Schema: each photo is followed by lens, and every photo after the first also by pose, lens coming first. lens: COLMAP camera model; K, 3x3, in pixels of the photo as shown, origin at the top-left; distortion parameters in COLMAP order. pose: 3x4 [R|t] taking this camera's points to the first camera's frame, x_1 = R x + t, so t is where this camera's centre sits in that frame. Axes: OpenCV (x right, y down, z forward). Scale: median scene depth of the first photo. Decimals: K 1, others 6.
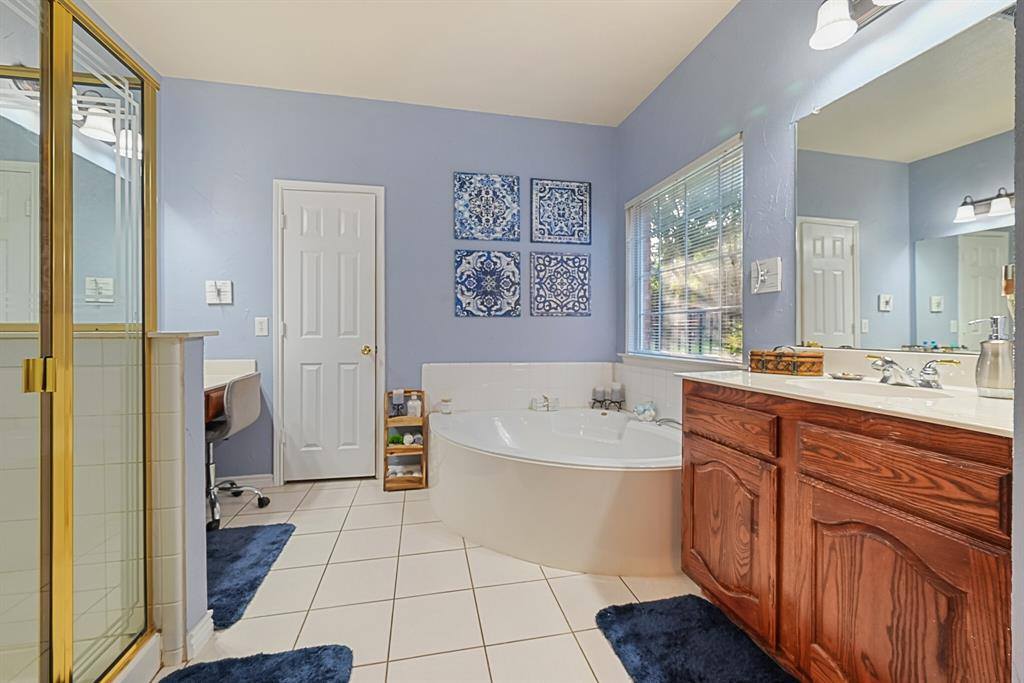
lens RADIAL K [[409.2, 0, 511.4], [0, 409.2, 333.0], [0, 0, 1]] dist [0.000614, -0.000268]
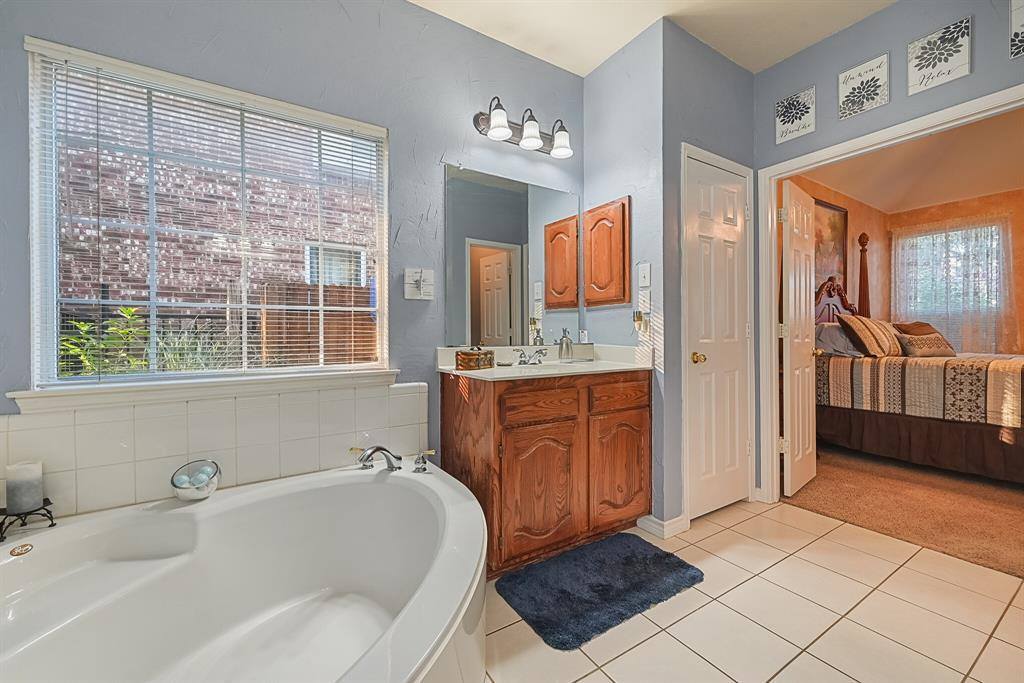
lens RADIAL K [[409.2, 0, 511.8], [0, 409.2, 338.6], [0, 0, 1]] dist [0.000614, -0.000268]
pose [[-0.354376, -0.003599, 0.935096, -0.644381], [0.008010, 0.999944, 0.006884, -0.002084], [-0.935069, 0.009930, -0.354327, 1.547524]]
